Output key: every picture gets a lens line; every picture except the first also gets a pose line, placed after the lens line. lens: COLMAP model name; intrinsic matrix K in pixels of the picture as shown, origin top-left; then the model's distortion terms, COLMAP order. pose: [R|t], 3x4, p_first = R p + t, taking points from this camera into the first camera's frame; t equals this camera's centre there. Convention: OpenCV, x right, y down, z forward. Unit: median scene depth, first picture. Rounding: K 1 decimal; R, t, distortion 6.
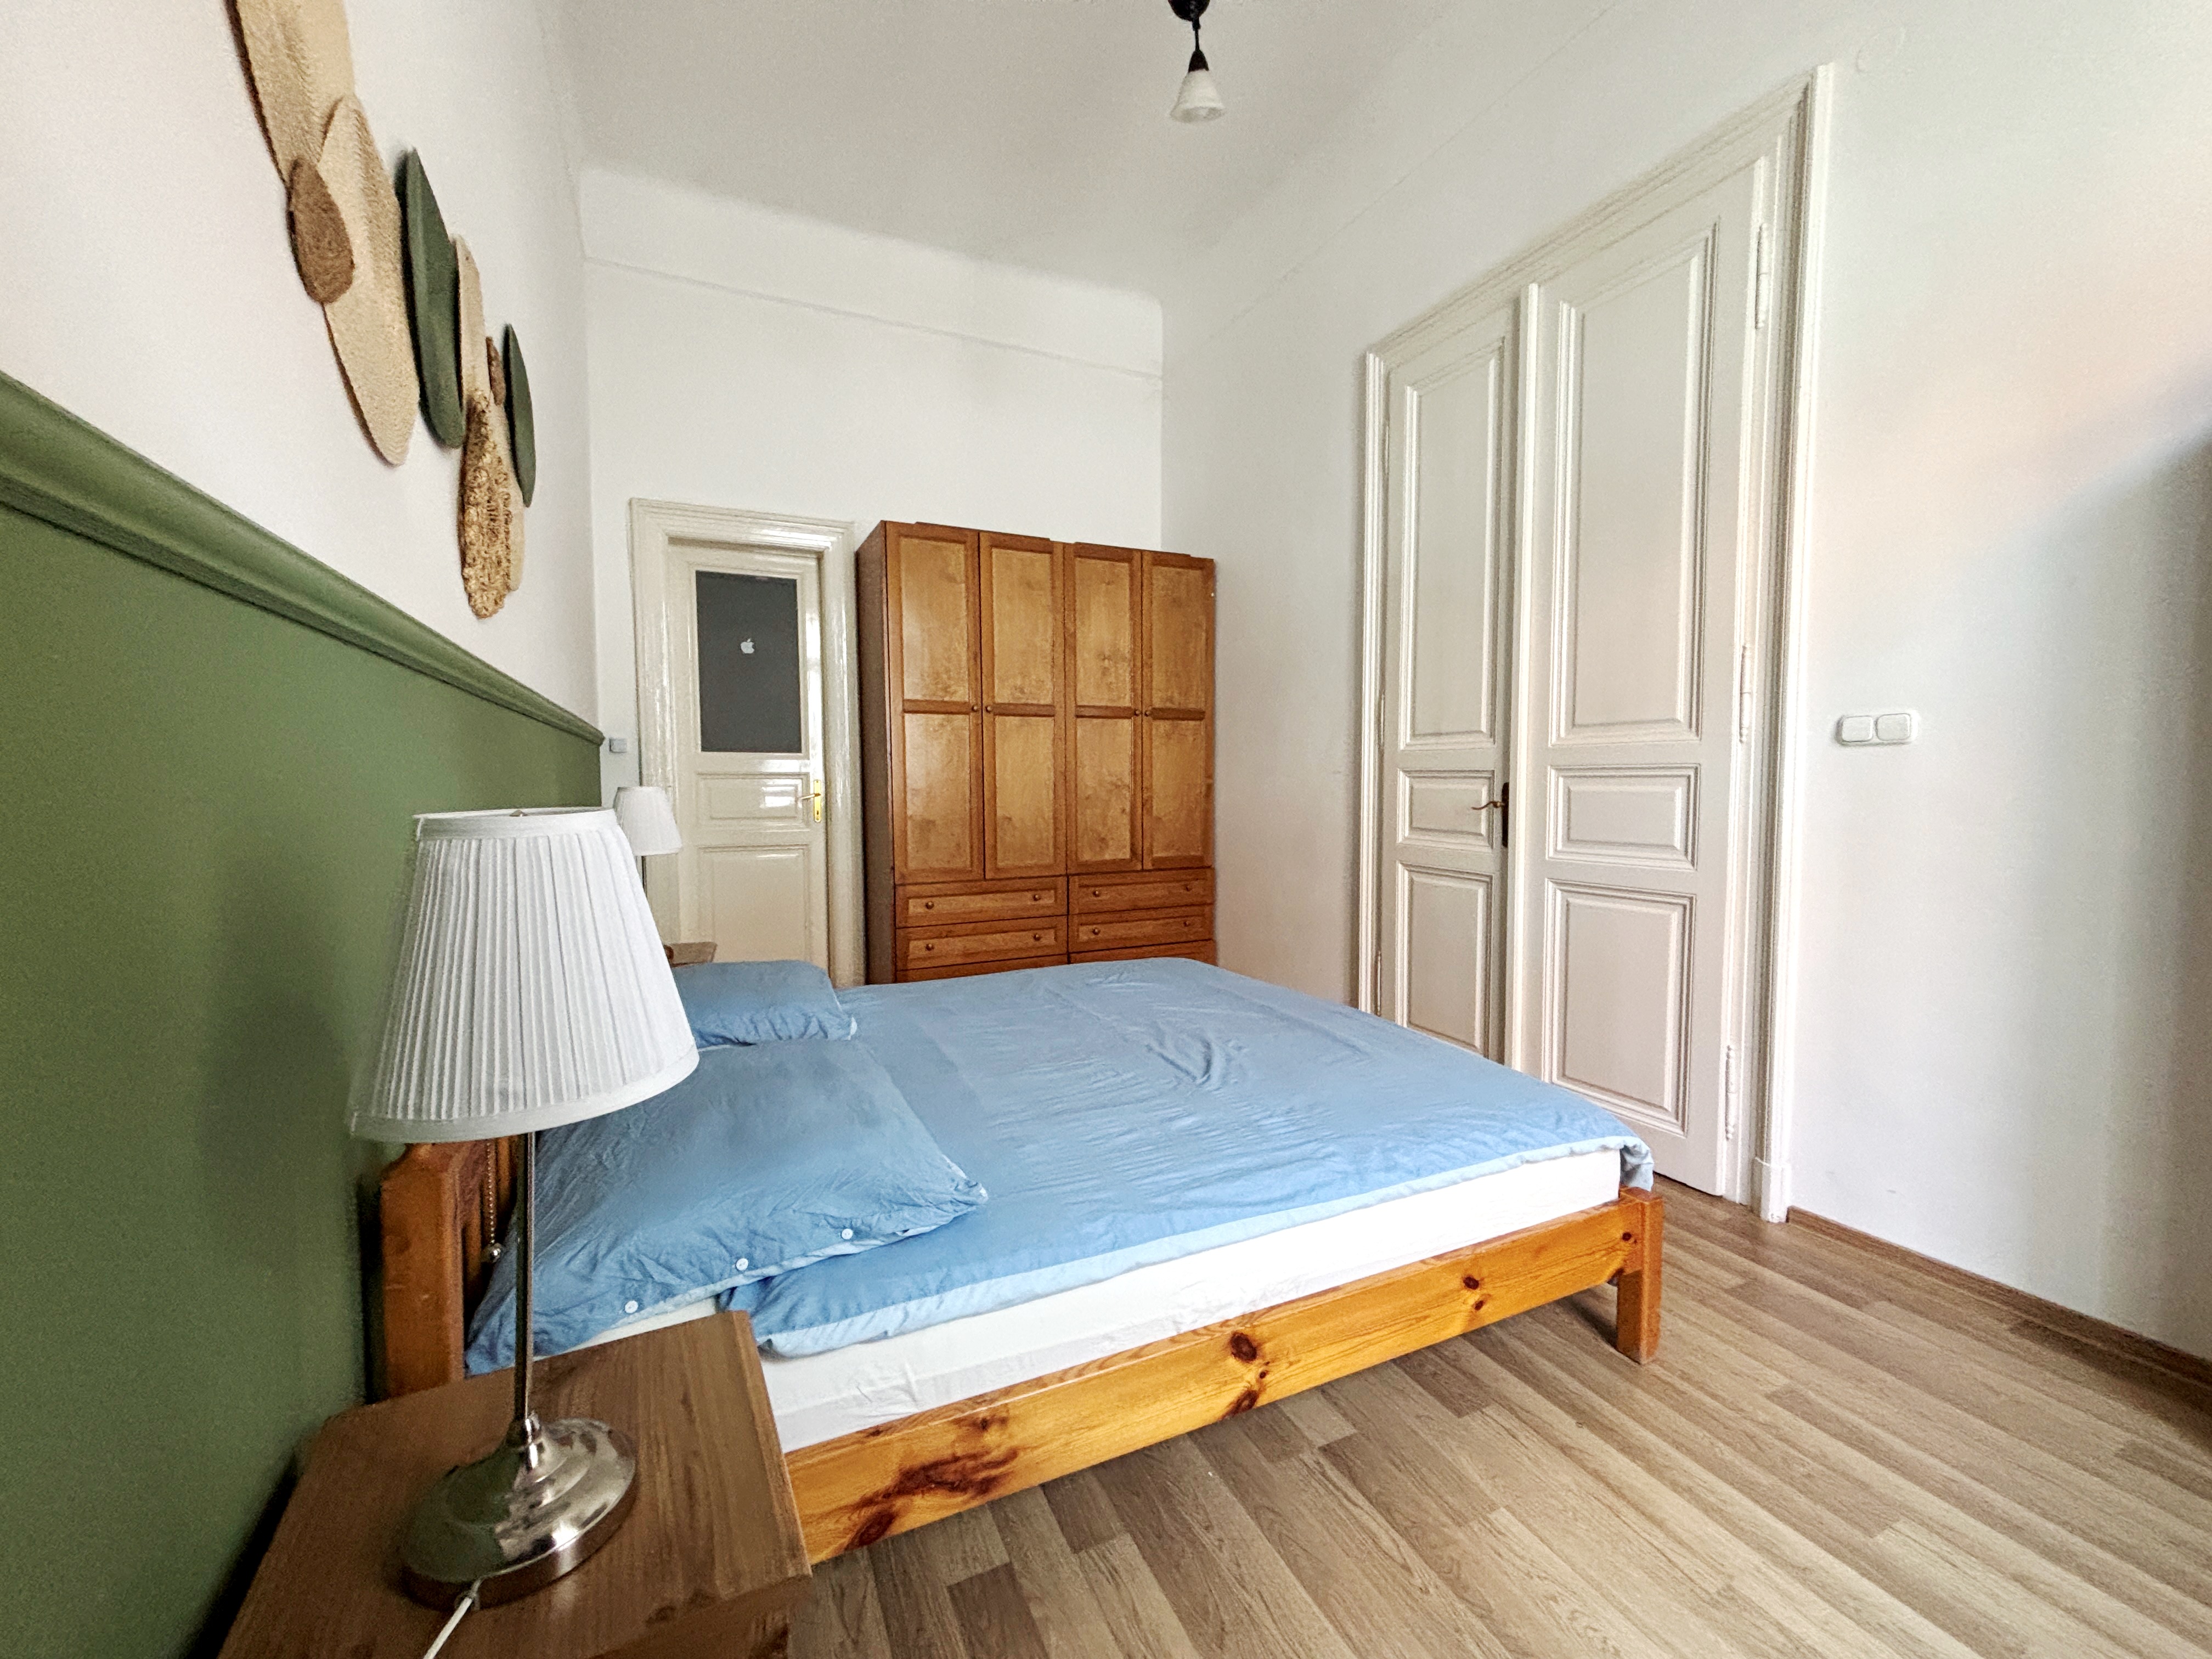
lens RADIAL K [[885.0, 0, 1096.9], [0, 885.0, 823.6], [0, 0, 1]] dist [0.002541, -0.000026]
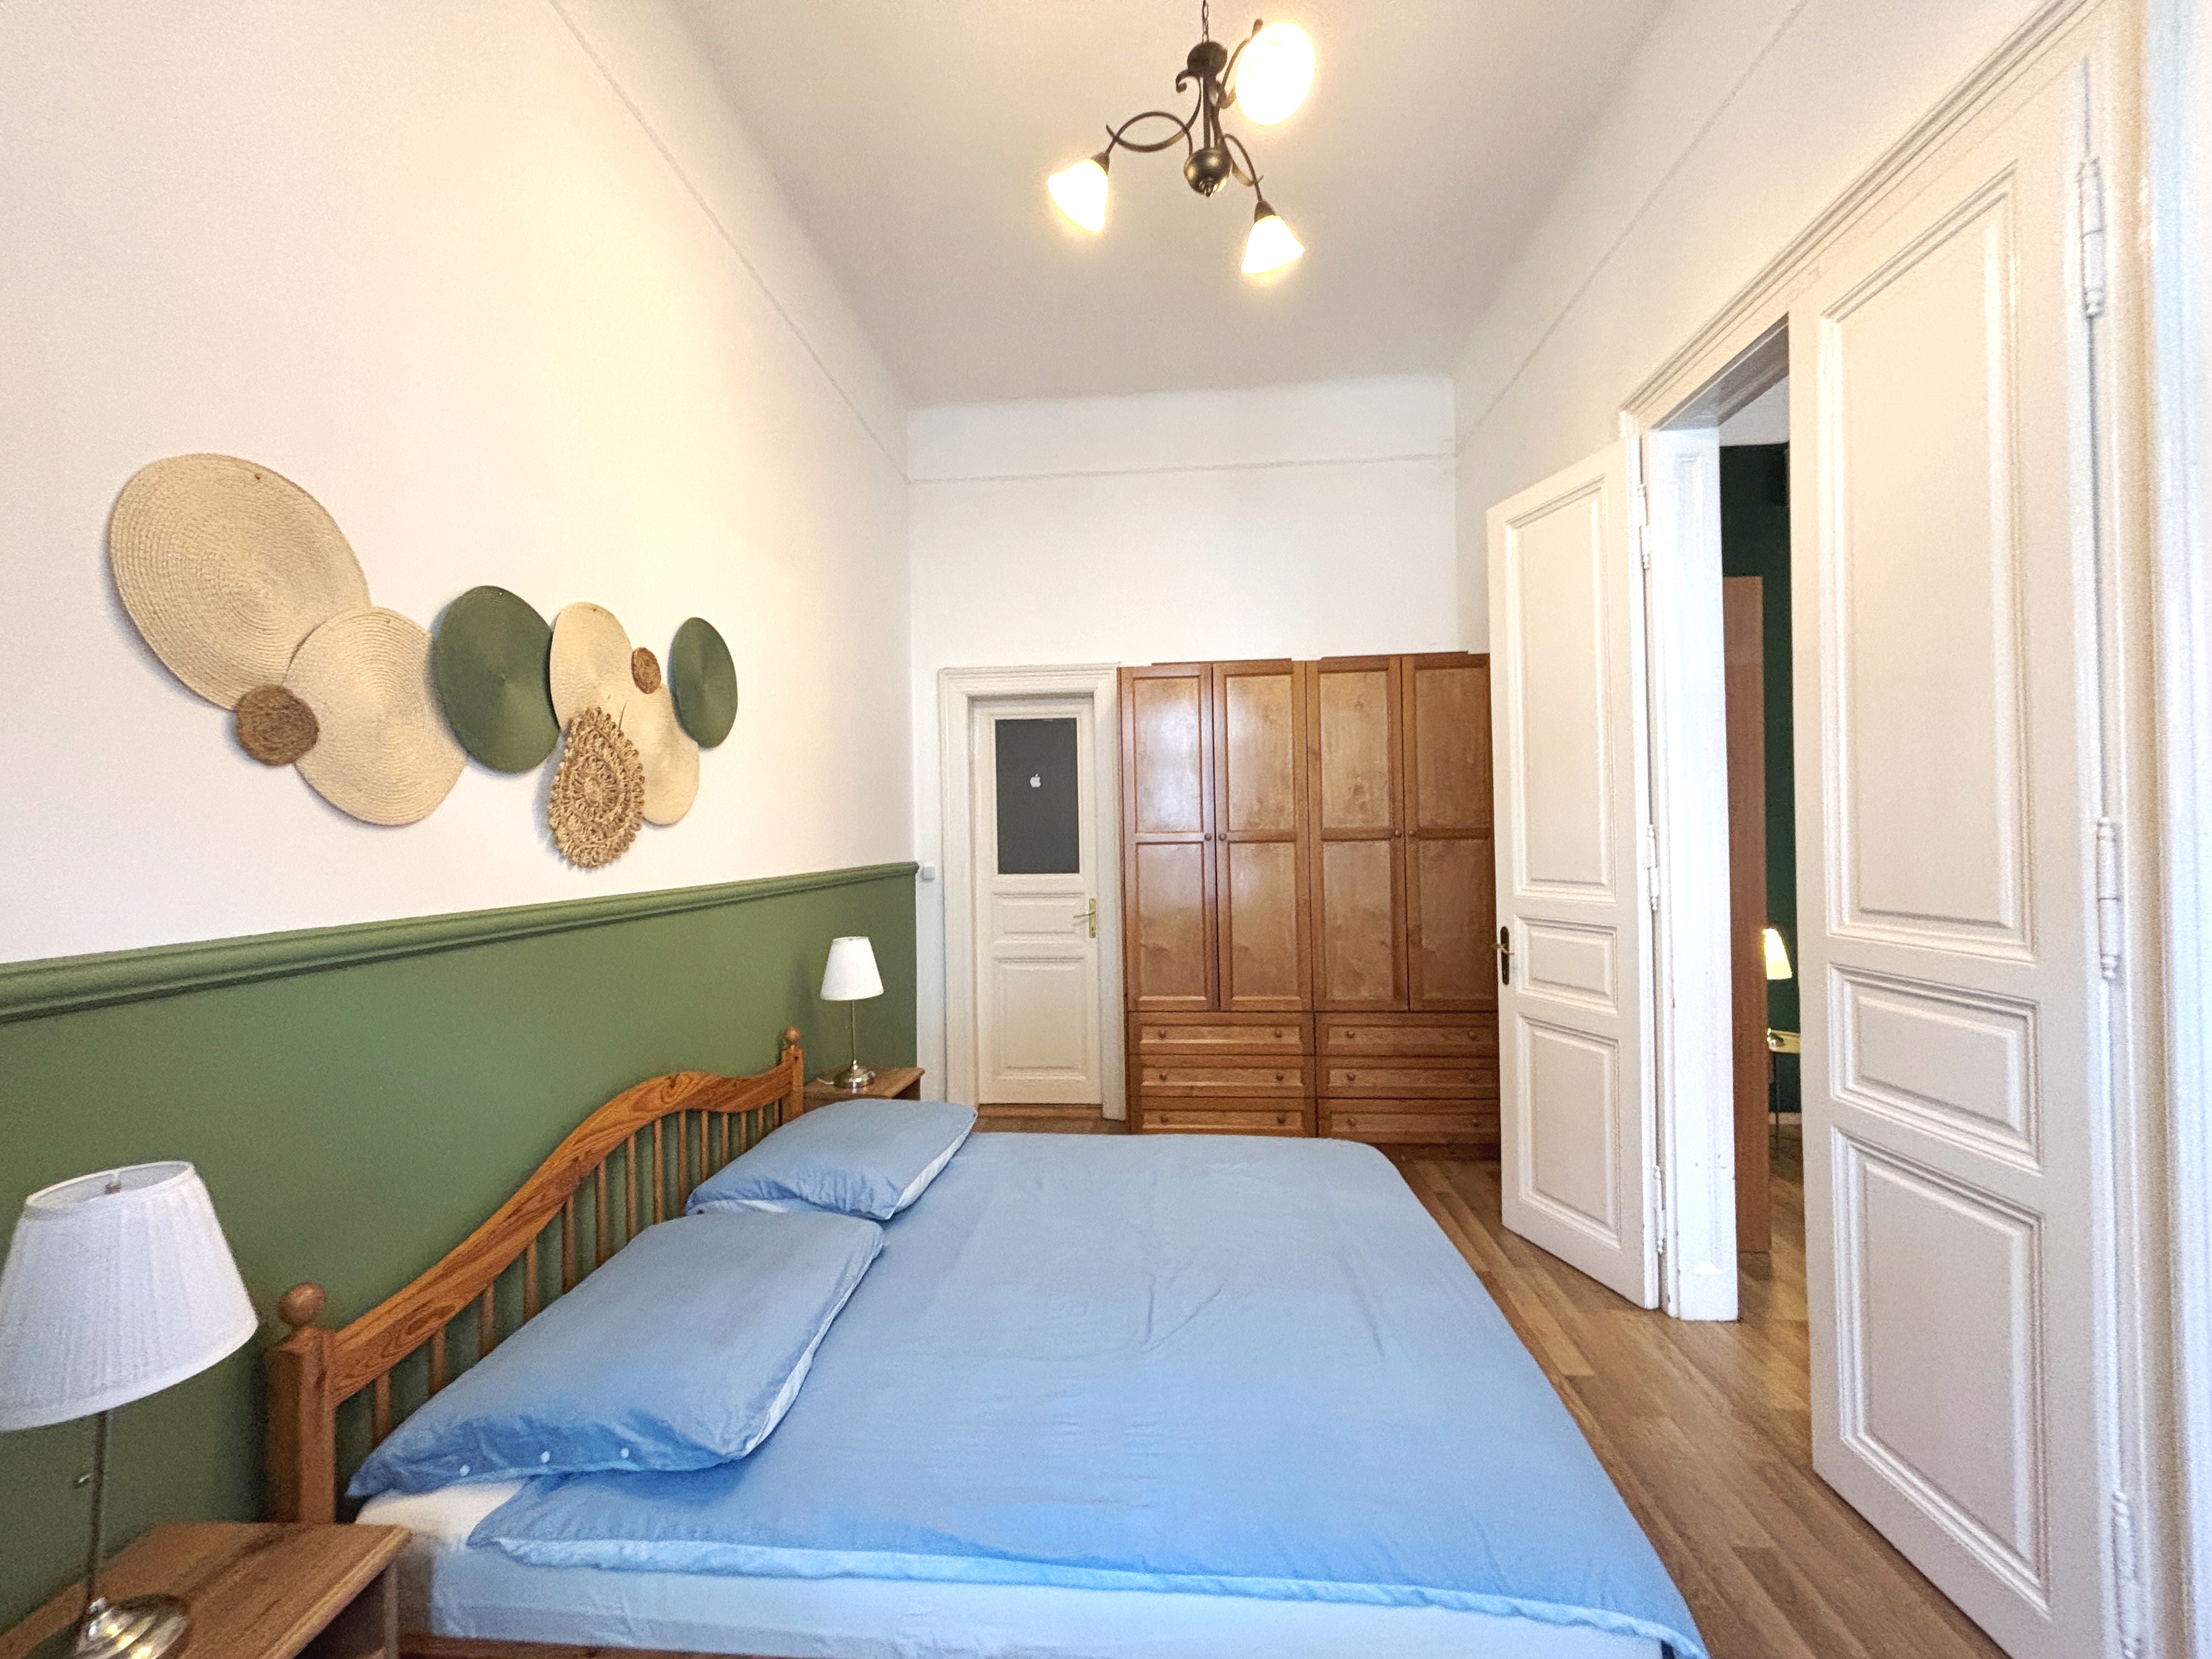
lens RADIAL K [[885.0, 0, 1100.5], [0, 885.0, 826.2], [0, 0, 1]] dist [0.002541, -0.000026]
pose [[0.869050, -0.017988, -0.494396, 0.236893], [-0.011238, 0.998363, -0.056078, -0.082959], [0.494596, 0.054290, 0.867426, 0.072946]]
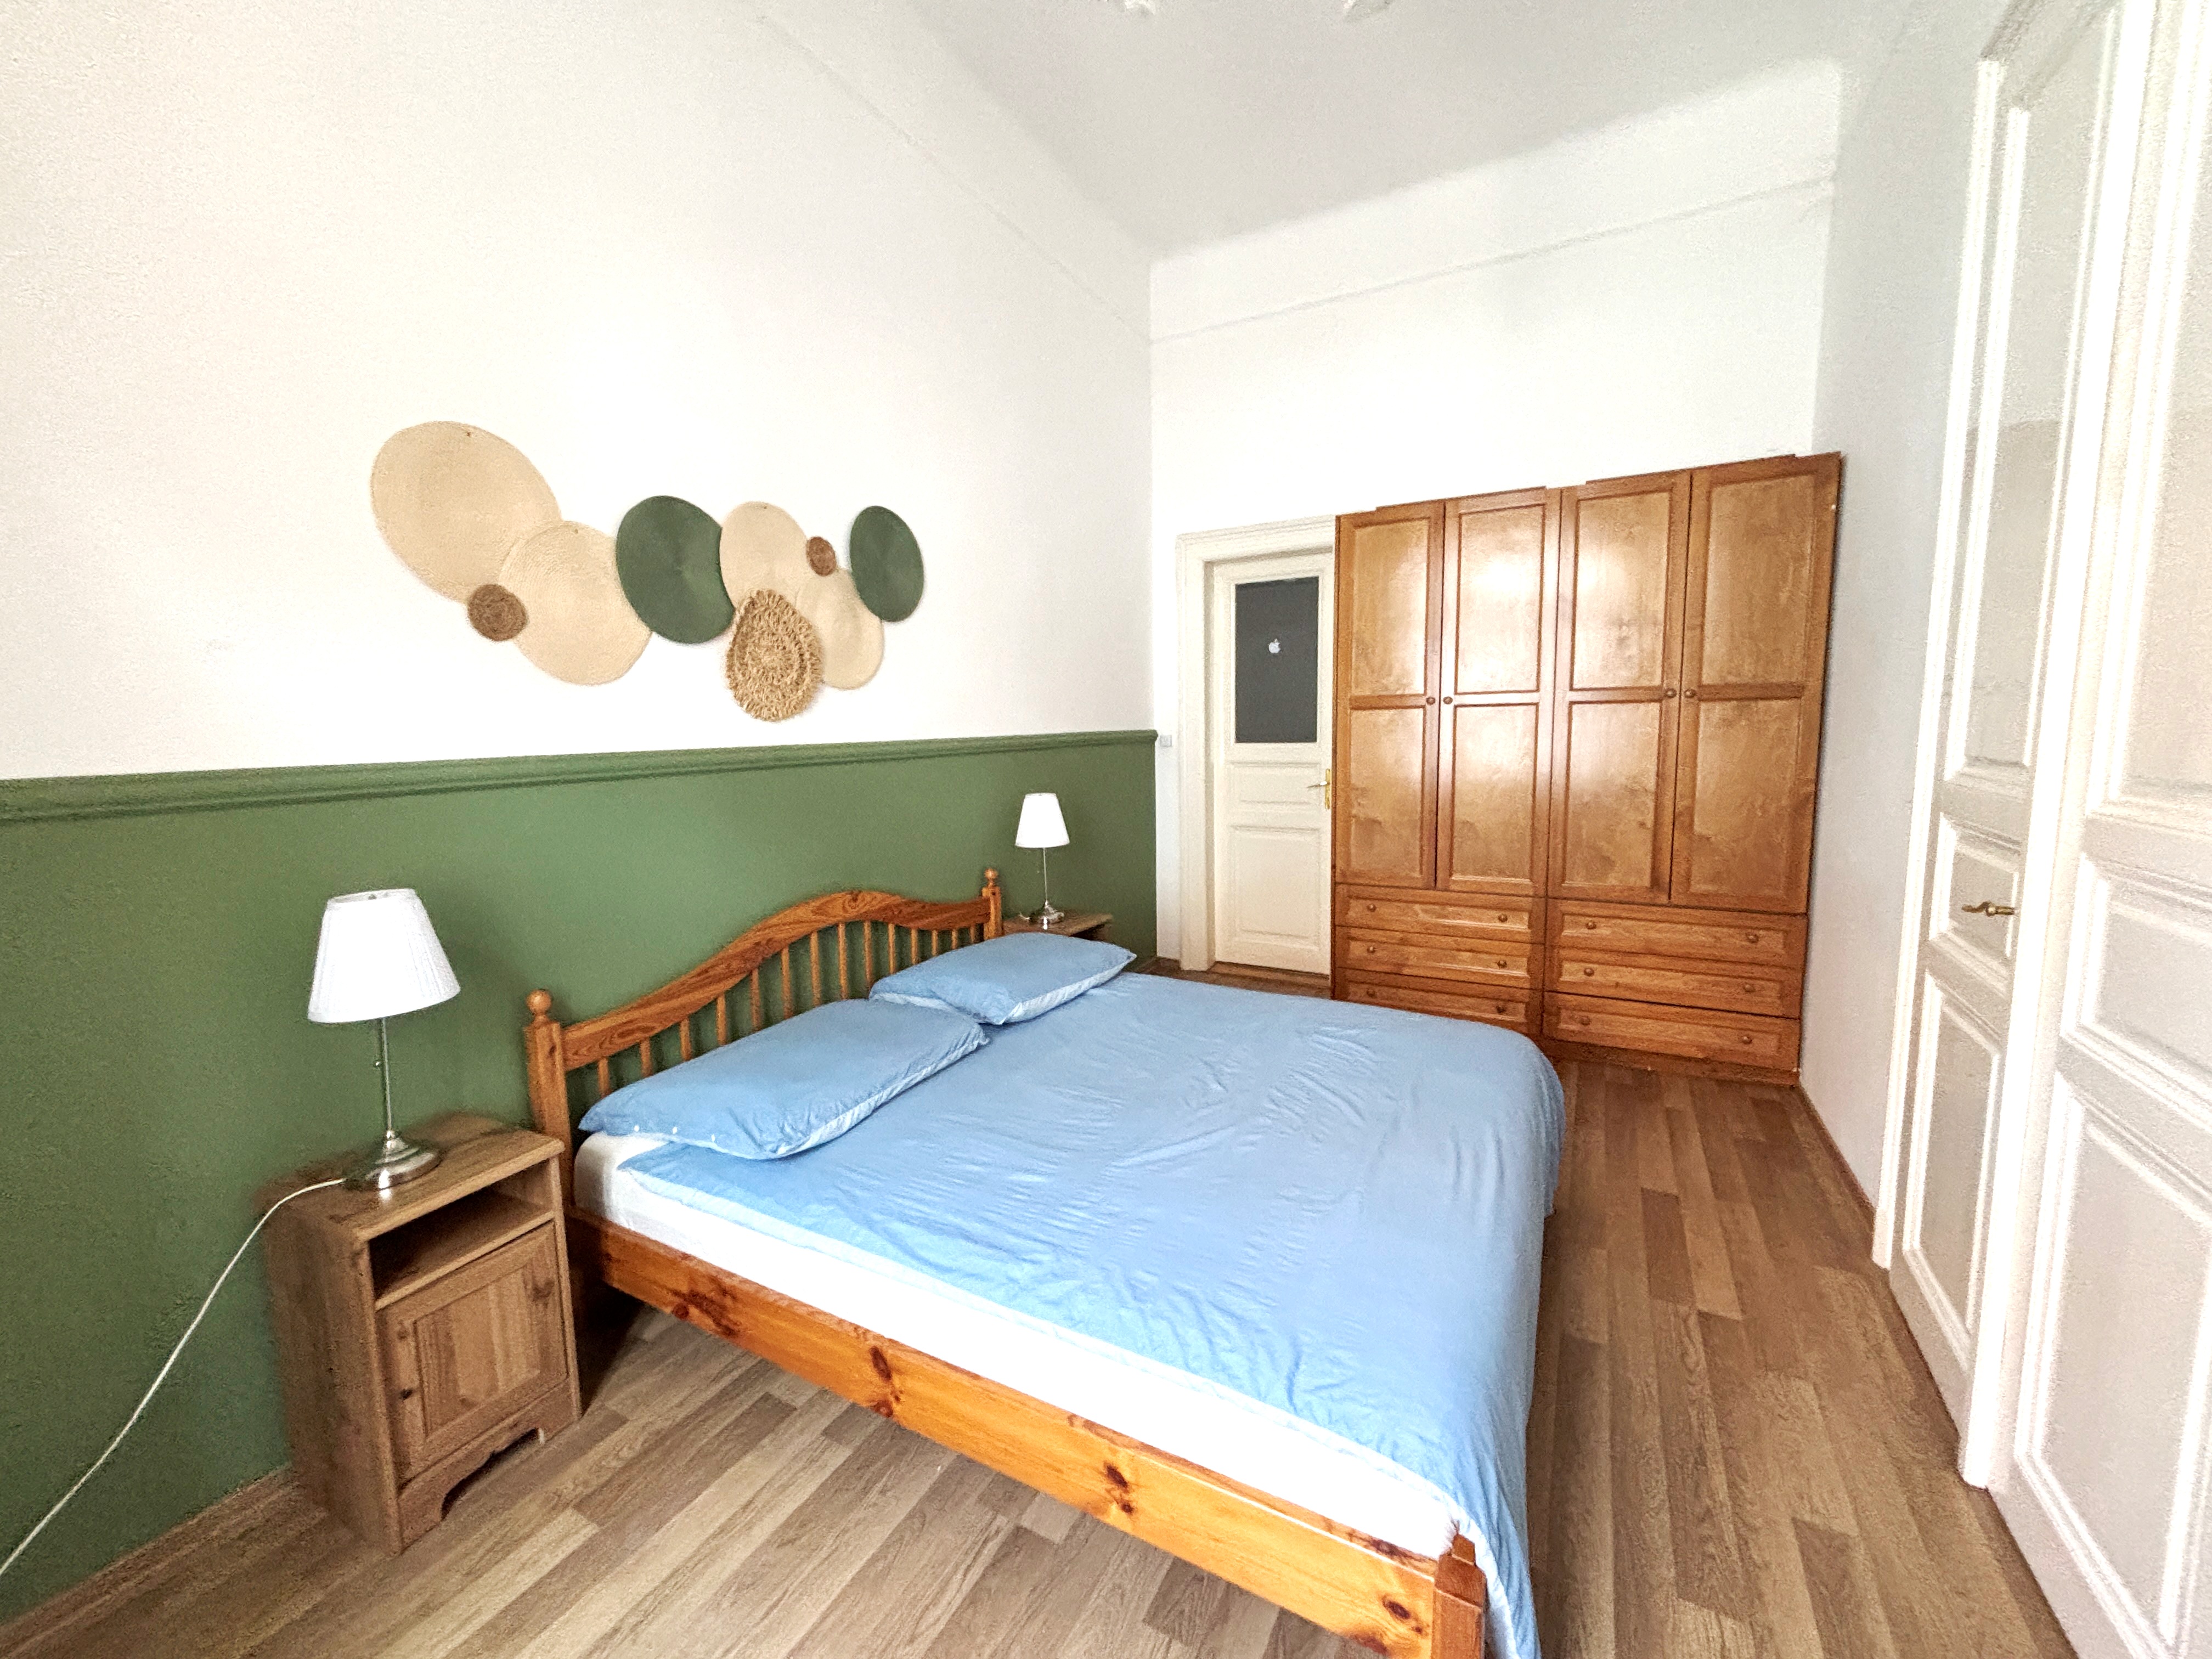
lens RADIAL K [[885.0, 0, 1099.2], [0, 885.0, 824.4], [0, 0, 1]] dist [0.002541, -0.000026]
pose [[0.594620, 0.084903, -0.799511, 0.379467], [-0.025521, 0.995901, 0.086778, -0.072205], [0.803602, -0.031195, 0.594349, 0.173501]]
